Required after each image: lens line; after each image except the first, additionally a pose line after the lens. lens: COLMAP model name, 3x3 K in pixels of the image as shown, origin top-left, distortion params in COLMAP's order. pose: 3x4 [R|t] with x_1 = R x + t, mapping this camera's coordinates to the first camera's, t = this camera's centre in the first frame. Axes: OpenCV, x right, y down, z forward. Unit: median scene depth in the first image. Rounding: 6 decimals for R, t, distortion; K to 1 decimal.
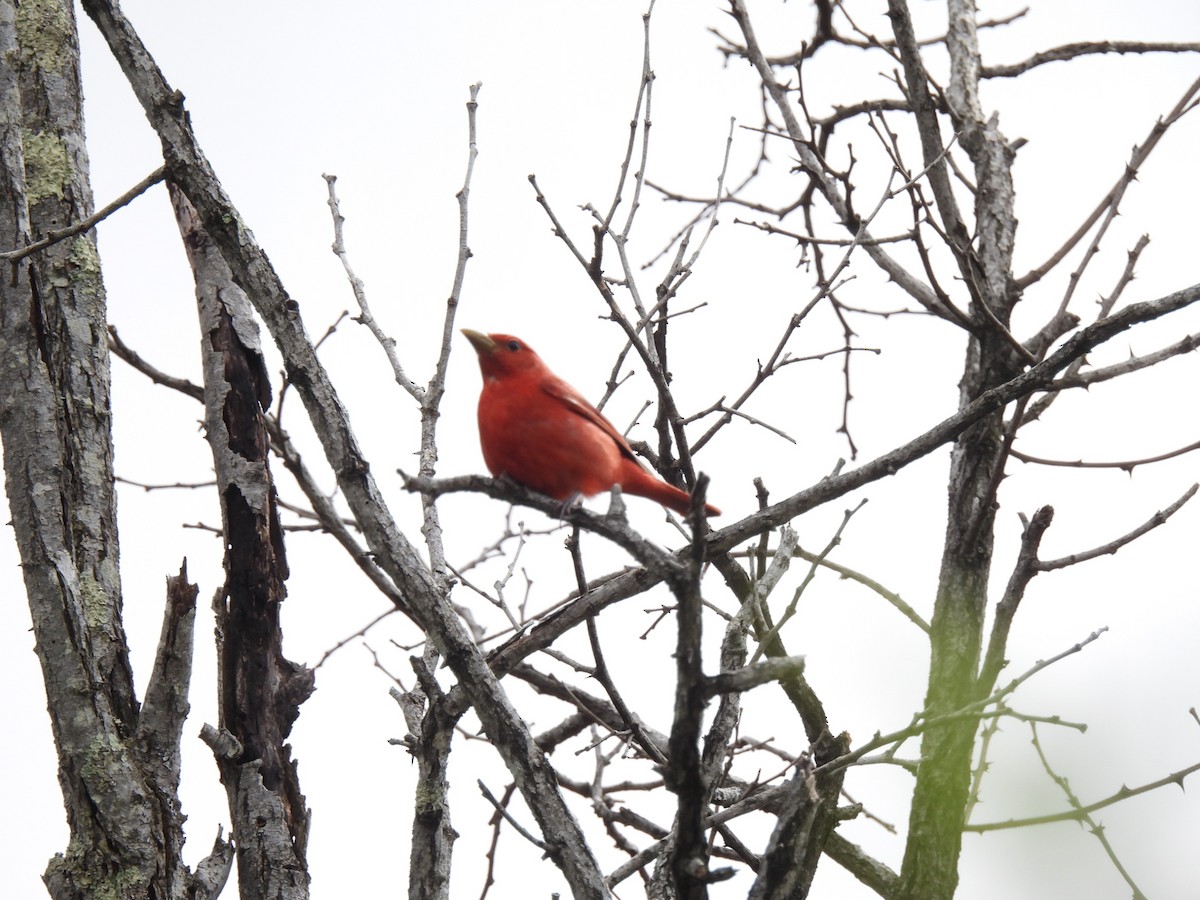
lens RADIAL K [[480.7, 0, 913.2], [0, 480.7, 381.5], [0, 0, 1]] dist [-0.004180, 0.000513]
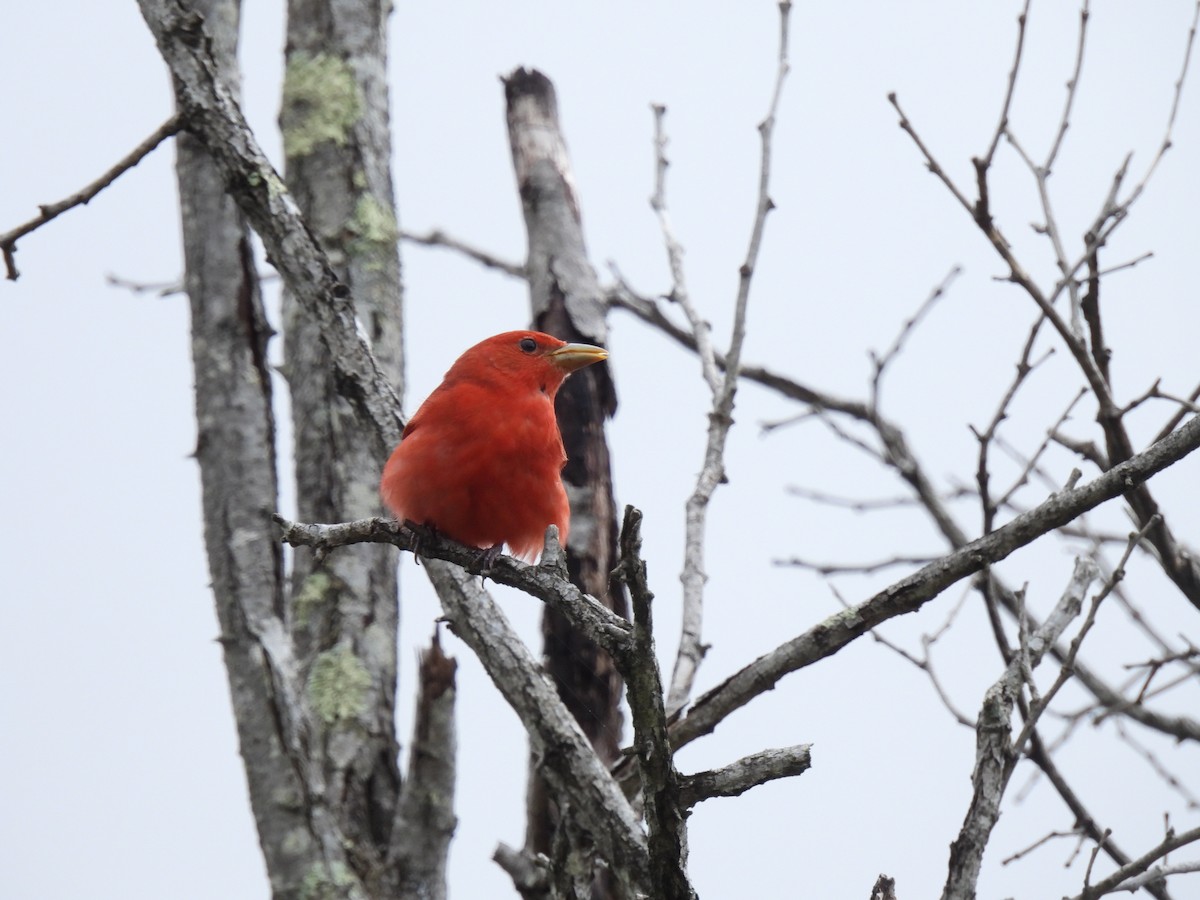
lens RADIAL K [[641.3, 0, 596.9], [0, 641.3, 387.0], [0, 0, 1]] dist [-0.000843, -0.000812]
pose [[0.999247, -0.038572, -0.004223, -0.914151], [0.038569, 0.999256, -0.000879, 0.006402], [0.004253, 0.000715, 0.999991, -0.004500]]
